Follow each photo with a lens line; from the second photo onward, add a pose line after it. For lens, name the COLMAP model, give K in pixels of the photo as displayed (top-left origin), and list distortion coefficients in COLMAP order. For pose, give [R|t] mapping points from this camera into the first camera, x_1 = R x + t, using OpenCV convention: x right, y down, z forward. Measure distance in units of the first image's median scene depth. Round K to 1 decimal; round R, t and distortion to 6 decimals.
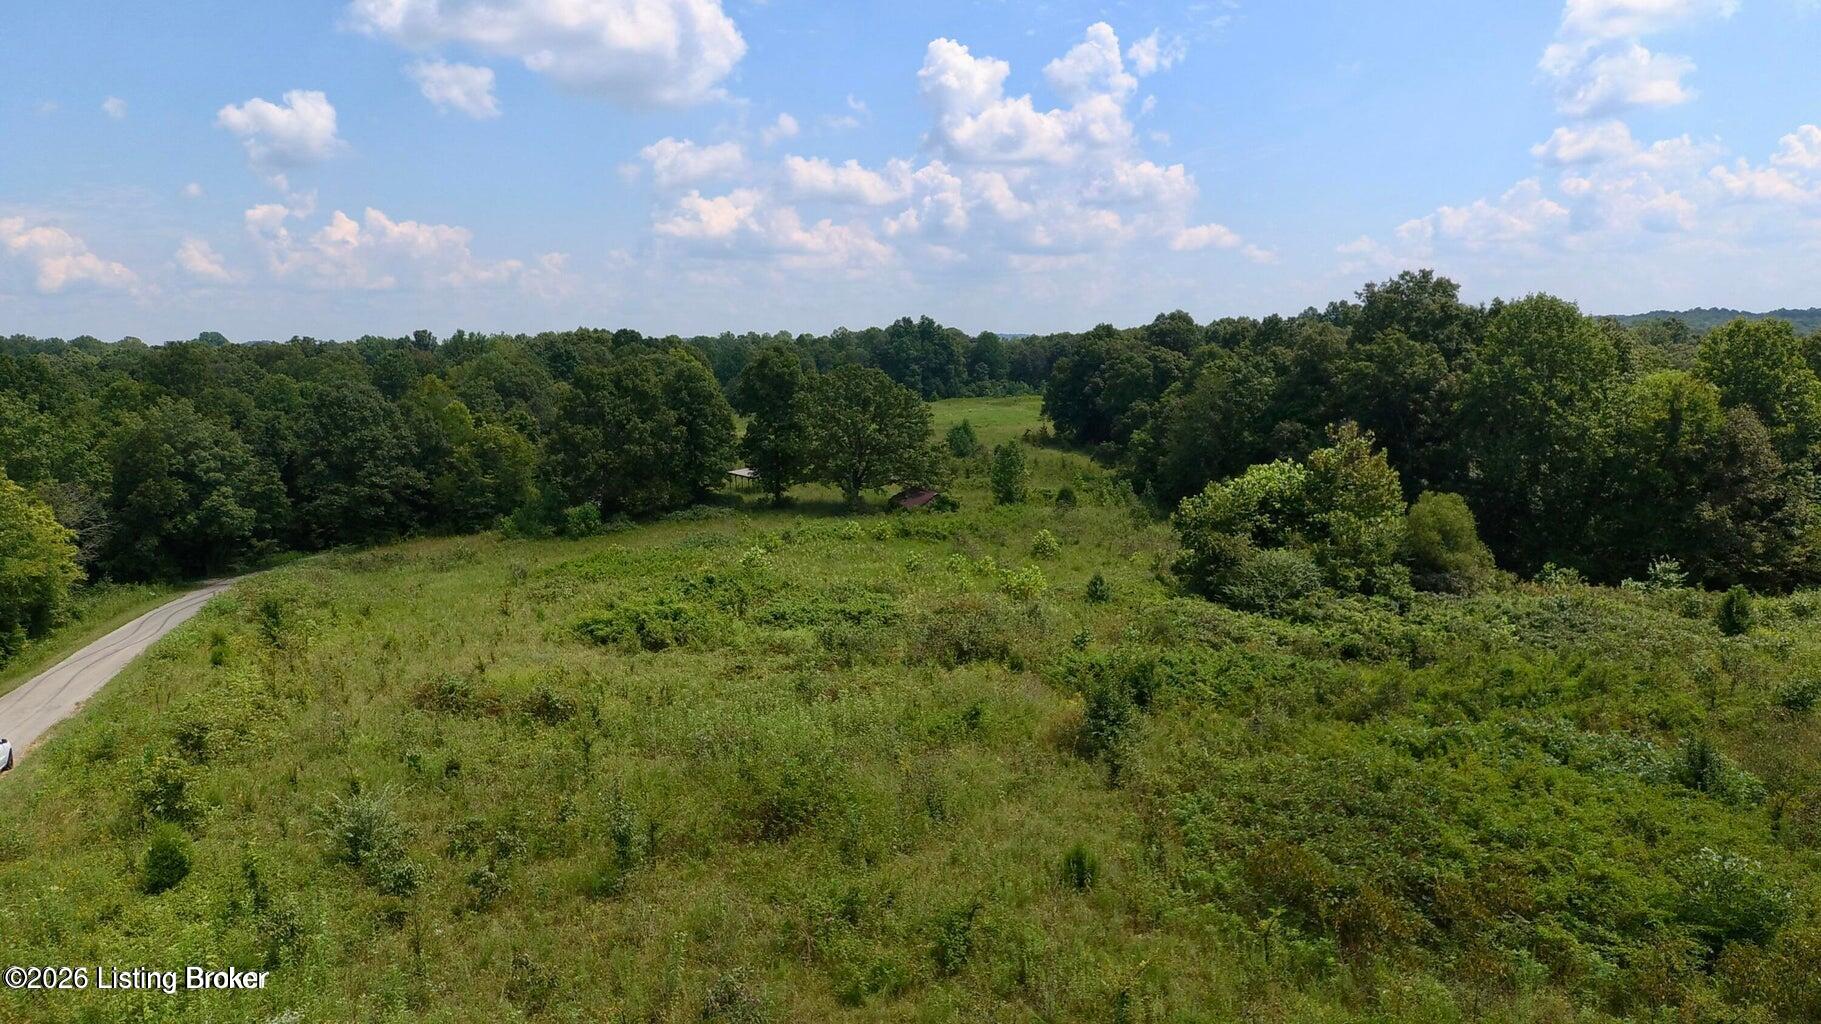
lens RADIAL K [[1098.7, 0, 939.9], [0, 1098.7, 556.2], [0, 0, 1]] dist [0.138702, -0.186378]
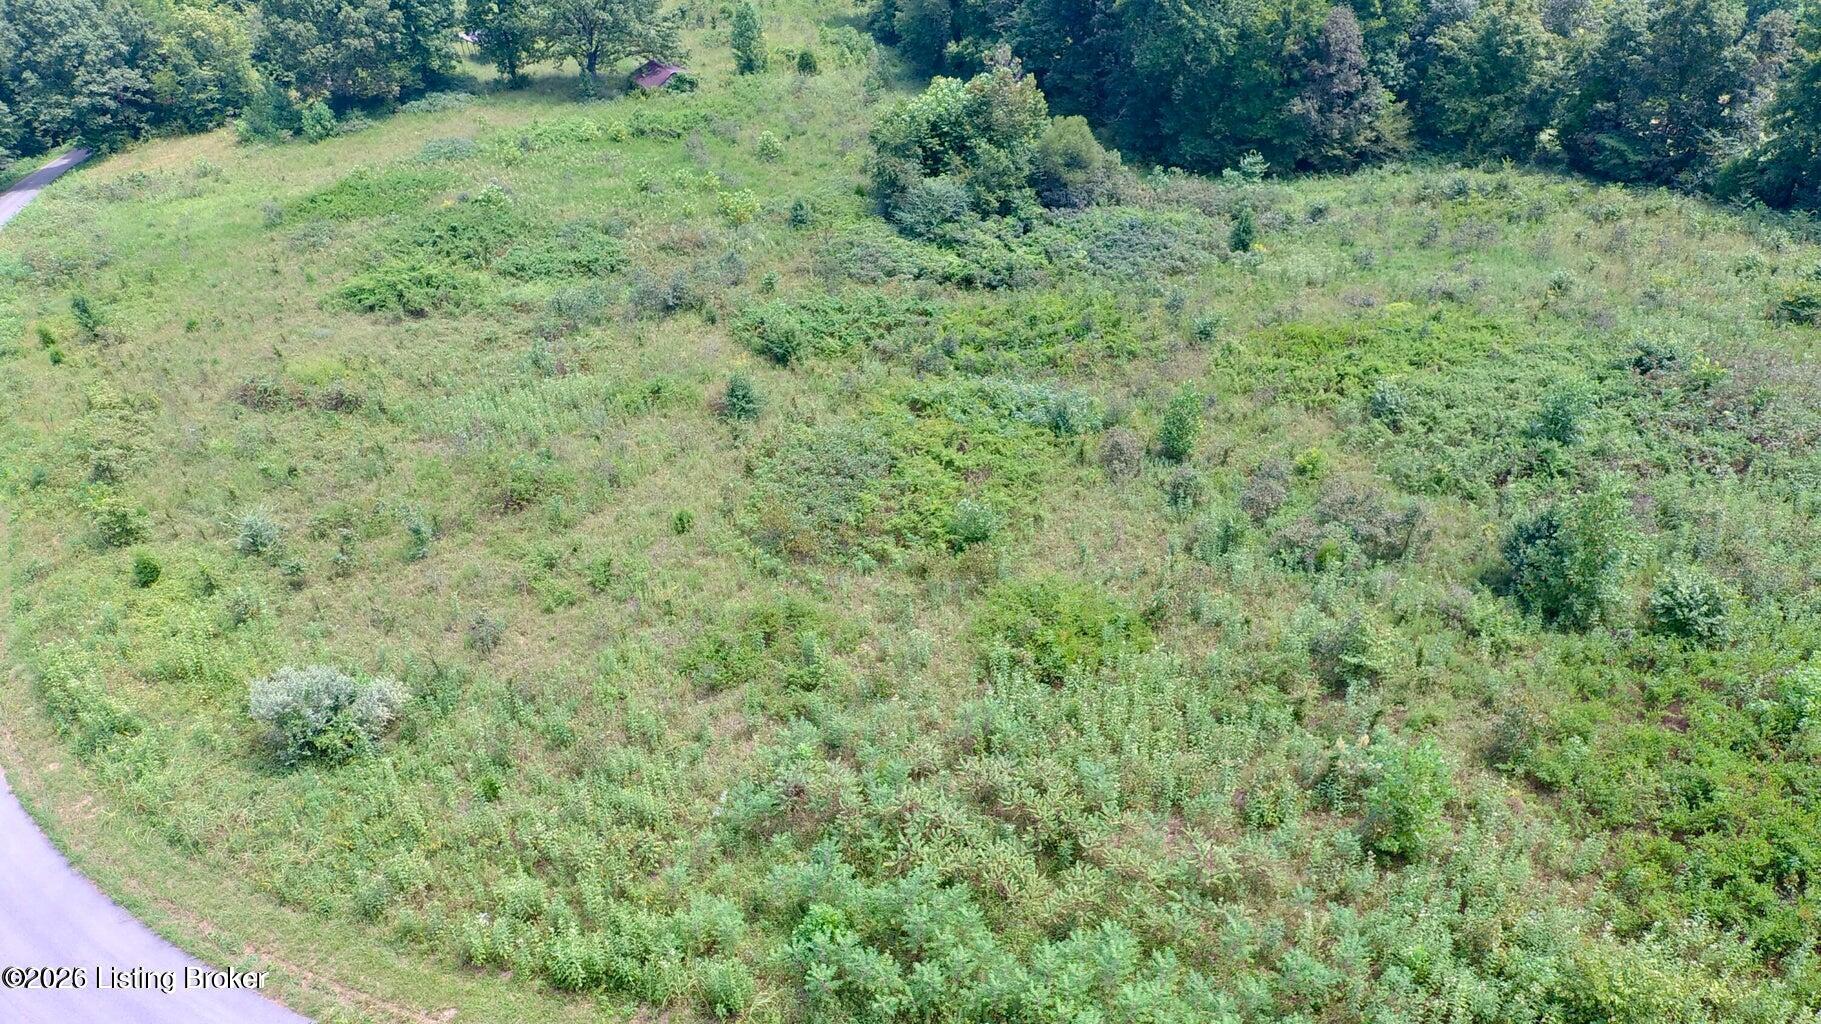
lens RADIAL K [[1106.2, 0, 955.4], [0, 1106.2, 558.0], [0, 0, 1]] dist [0.043883, -0.061198]
pose [[0.985366, -0.100826, 0.137435, 0.071246], [0.030185, 0.896767, 0.441472, -0.106105], [-0.167759, -0.430862, 0.886687, -0.166399]]
